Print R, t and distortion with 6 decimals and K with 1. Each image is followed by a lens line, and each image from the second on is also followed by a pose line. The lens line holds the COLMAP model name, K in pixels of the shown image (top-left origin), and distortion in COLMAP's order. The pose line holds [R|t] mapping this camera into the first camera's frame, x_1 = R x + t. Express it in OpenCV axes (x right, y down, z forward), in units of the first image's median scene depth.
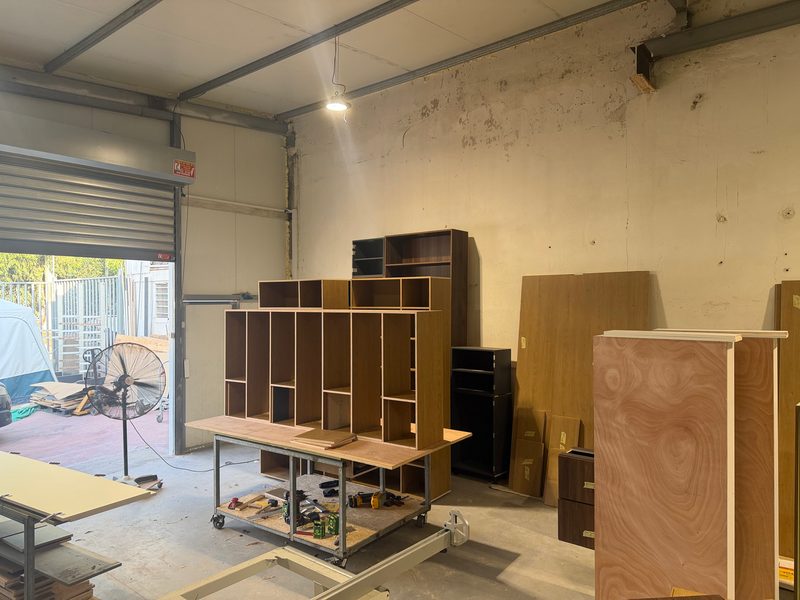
lens RADIAL K [[569.1, 0, 400.0], [0, 569.1, 300.0], [0, 0, 1]] dist [0.043643, -0.051774]
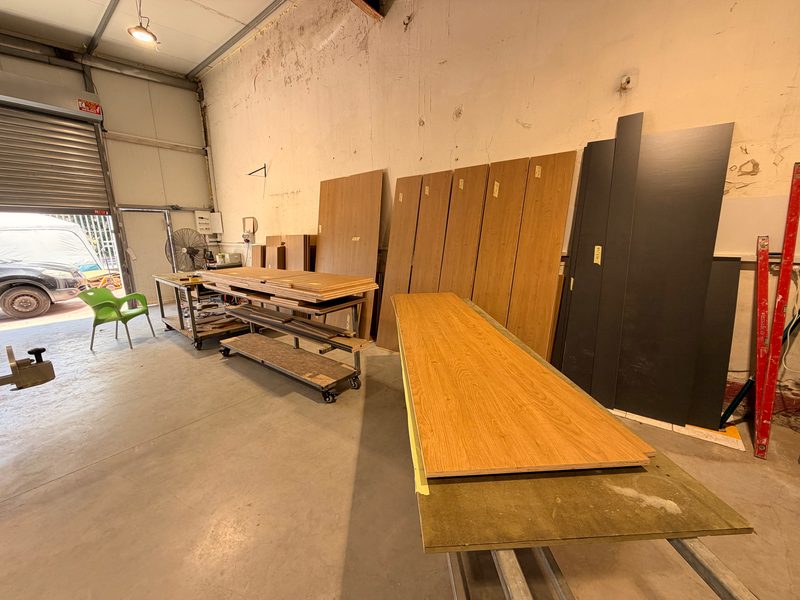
lens RADIAL K [[321.5, 0, 400.0], [0, 321.5, 300.0], [0, 0, 1]] dist [-0.000031, 0.000020]
pose [[0.999844, -0.012072, 0.012901, 0.372825], [0.009276, 0.980113, 0.198224, 0.083943], [-0.015037, -0.198073, 0.980072, 0.144967]]
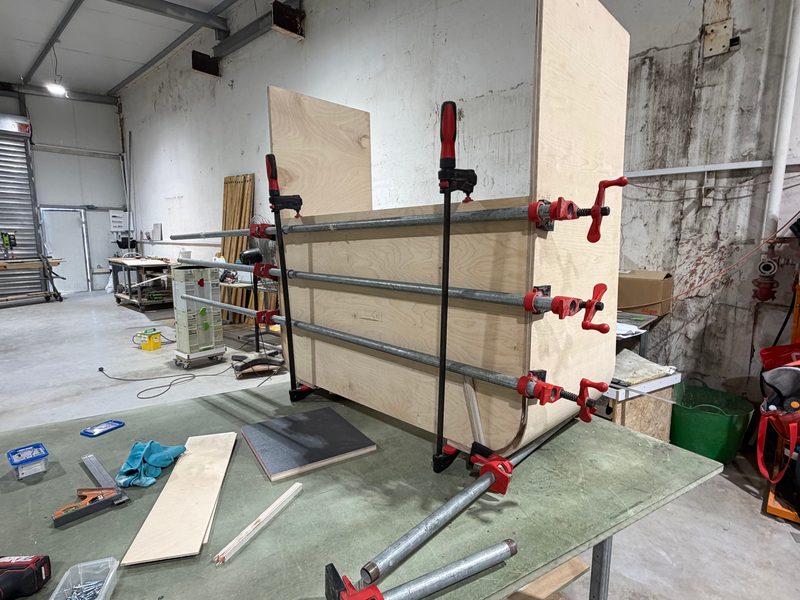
lens RADIAL K [[430.8, 0, 400.0], [0, 430.8, 300.0], [0, 0, 1]] dist [-0.000212, -0.000248]
pose [[0.998919, 0.014633, -0.044116, 0.846178], [-0.008219, 0.989802, 0.142210, 0.091542], [0.045747, -0.141694, 0.988853, -0.293603]]
